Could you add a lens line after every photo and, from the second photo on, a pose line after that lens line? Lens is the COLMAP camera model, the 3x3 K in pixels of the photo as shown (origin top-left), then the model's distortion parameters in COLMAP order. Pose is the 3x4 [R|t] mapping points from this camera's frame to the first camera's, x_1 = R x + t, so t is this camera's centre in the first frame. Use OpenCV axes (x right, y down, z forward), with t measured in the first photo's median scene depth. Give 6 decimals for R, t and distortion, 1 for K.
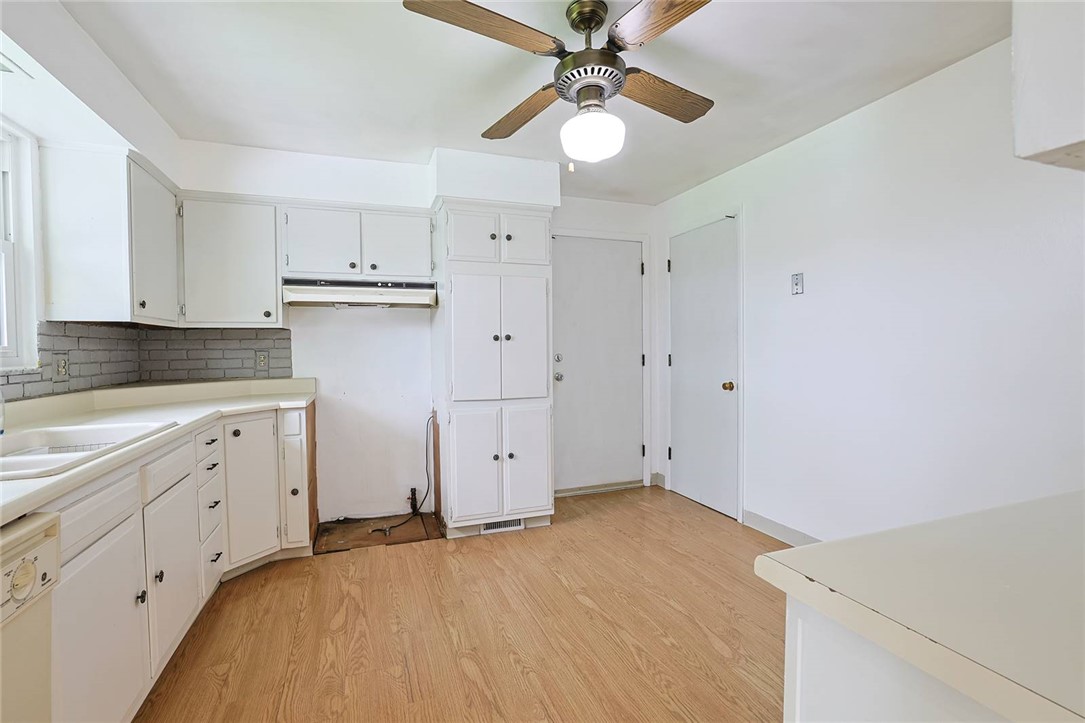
lens RADIAL K [[501.1, 0, 542.5], [0, 501.1, 361.5], [0, 0, 1]] dist [-0.000030, -0.000039]
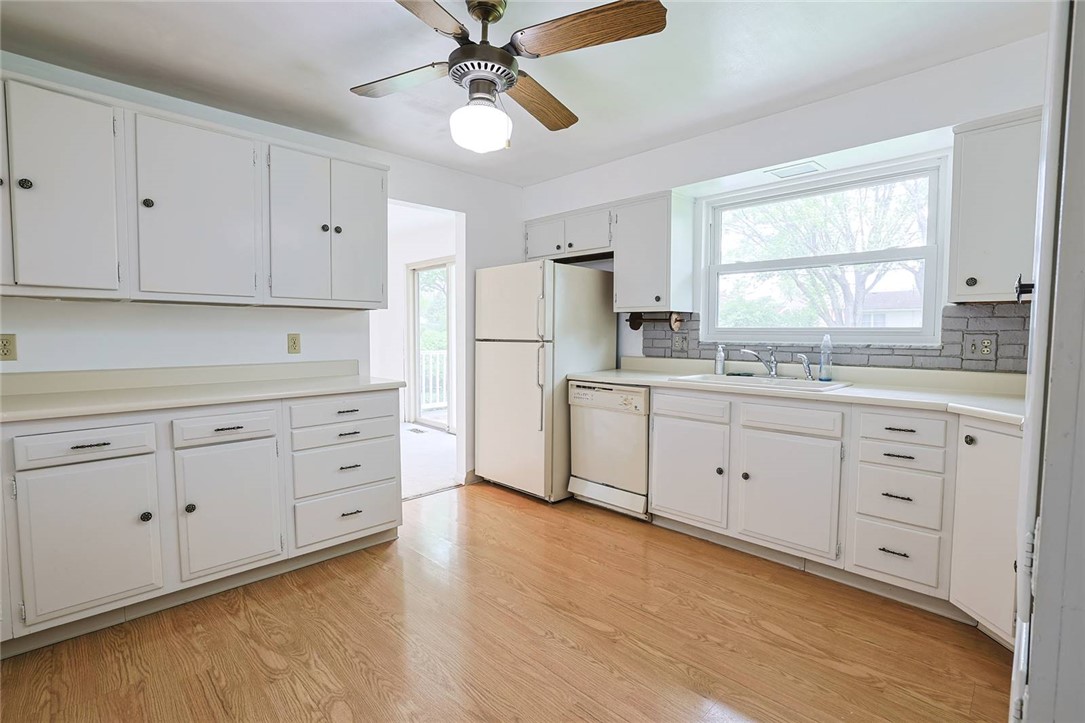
lens RADIAL K [[501.1, 0, 542.5], [0, 501.1, 361.5], [0, 0, 1]] dist [-0.000030, -0.000039]
pose [[-0.912025, 0.031919, -0.408891, 0.355973], [-0.004411, 0.996146, 0.087599, -0.049766], [0.410112, 0.081696, -0.908369, 1.711610]]
